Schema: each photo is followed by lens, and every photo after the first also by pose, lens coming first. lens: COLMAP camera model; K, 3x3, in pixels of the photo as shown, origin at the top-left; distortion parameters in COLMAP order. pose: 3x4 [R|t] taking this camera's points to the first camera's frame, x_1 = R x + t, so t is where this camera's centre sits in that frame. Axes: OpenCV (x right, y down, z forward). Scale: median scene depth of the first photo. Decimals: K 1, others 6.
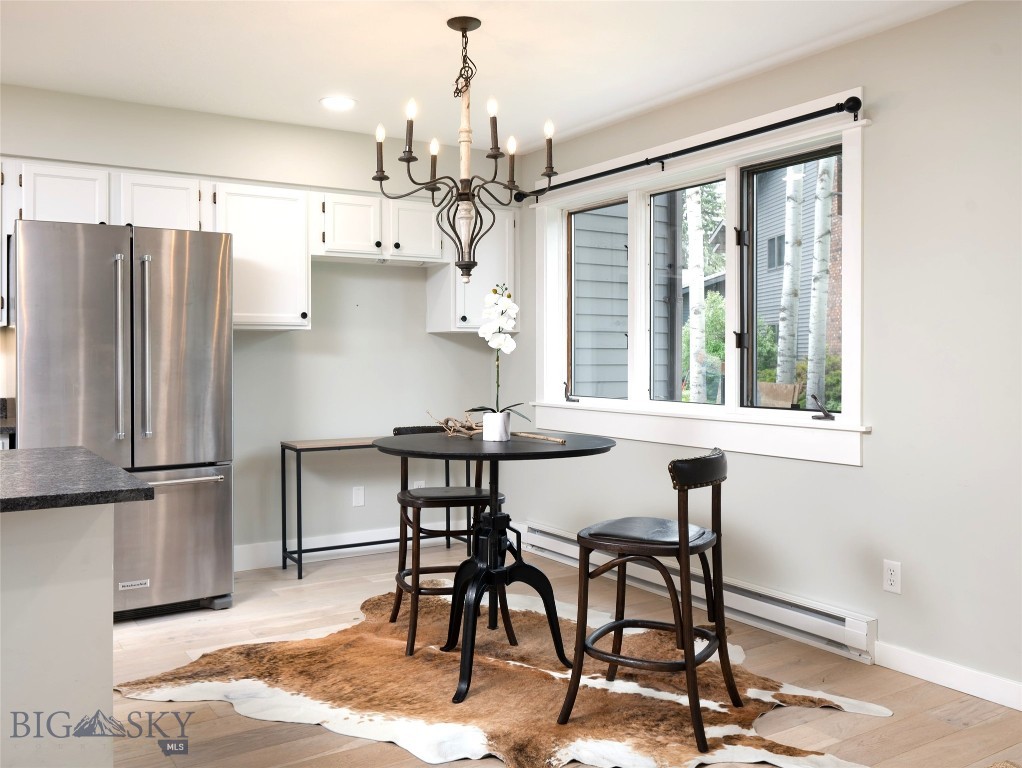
lens RADIAL K [[891.0, 0, 514.4], [0, 891.0, 357.4], [0, 0, 1]] dist [0.009987, 0.002493]
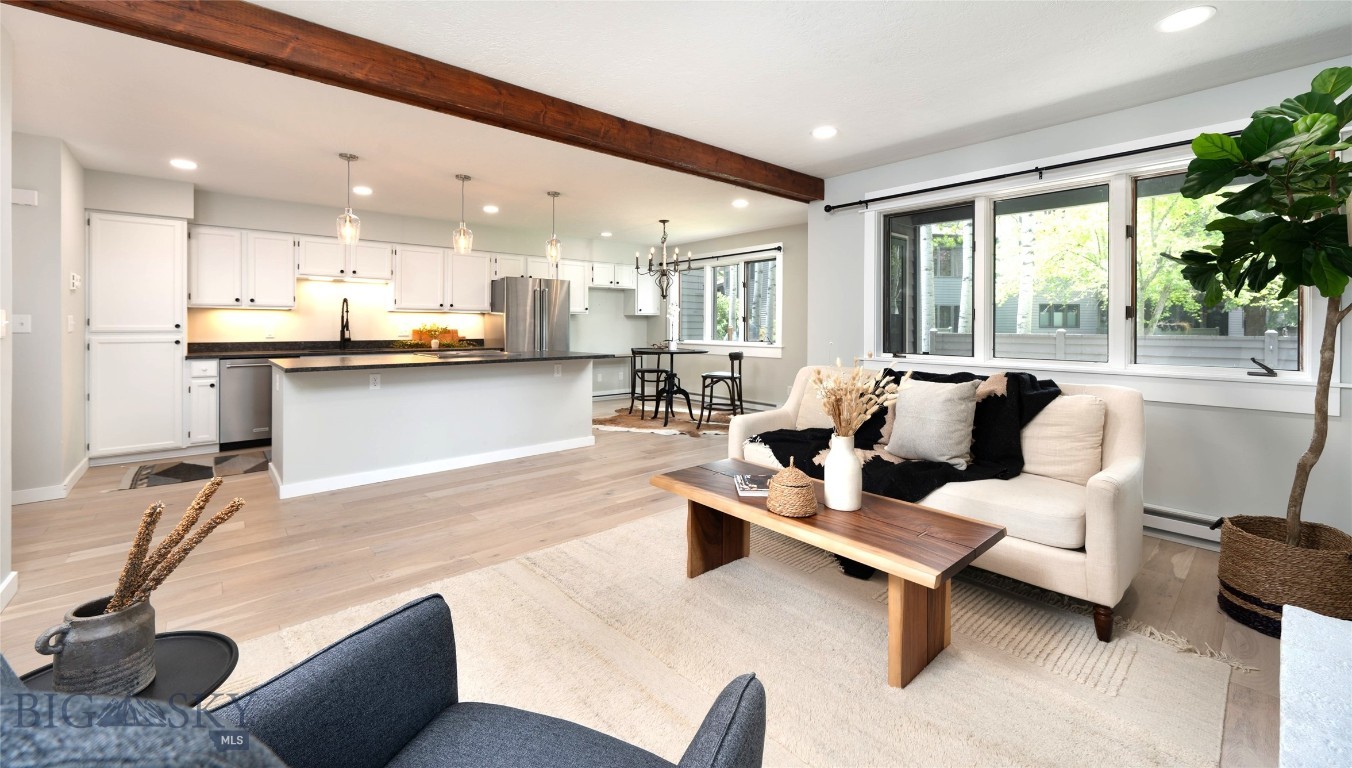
lens RADIAL K [[532.2, 0, 678.5], [0, 532.2, 328.1], [0, 0, 1]] dist [0.008369, 0.000432]
pose [[0.987635, 0.004201, 0.156713, -0.281622], [-0.004610, 0.999987, 0.002245, 0.008506], [-0.156702, -0.002939, 0.987642, -0.845520]]
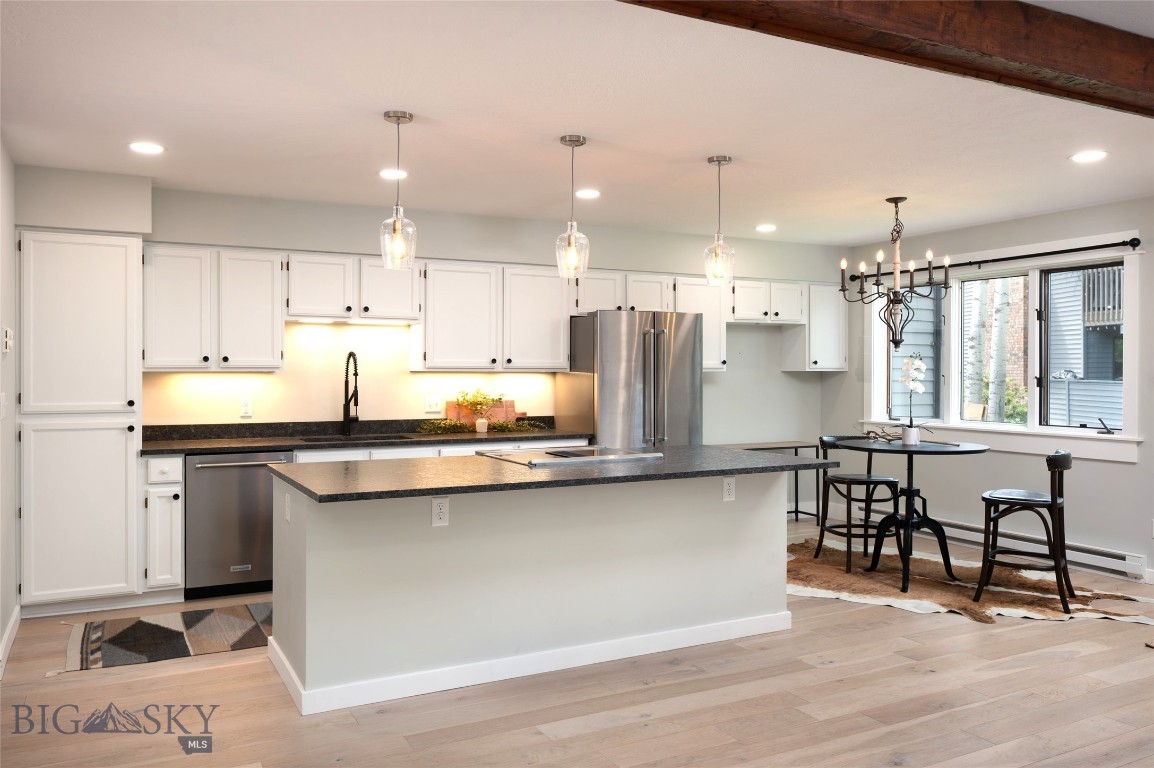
lens RADIAL K [[870.9, 0, 570.5], [0, 870.9, 375.5], [0, 0, 1]] dist [0.012702, 0.000328]
pose [[0.996728, 0.003668, -0.080746, -0.497990], [-0.003325, 0.999985, 0.004378, -0.040182], [0.080761, -0.004095, 0.996725, -0.656329]]
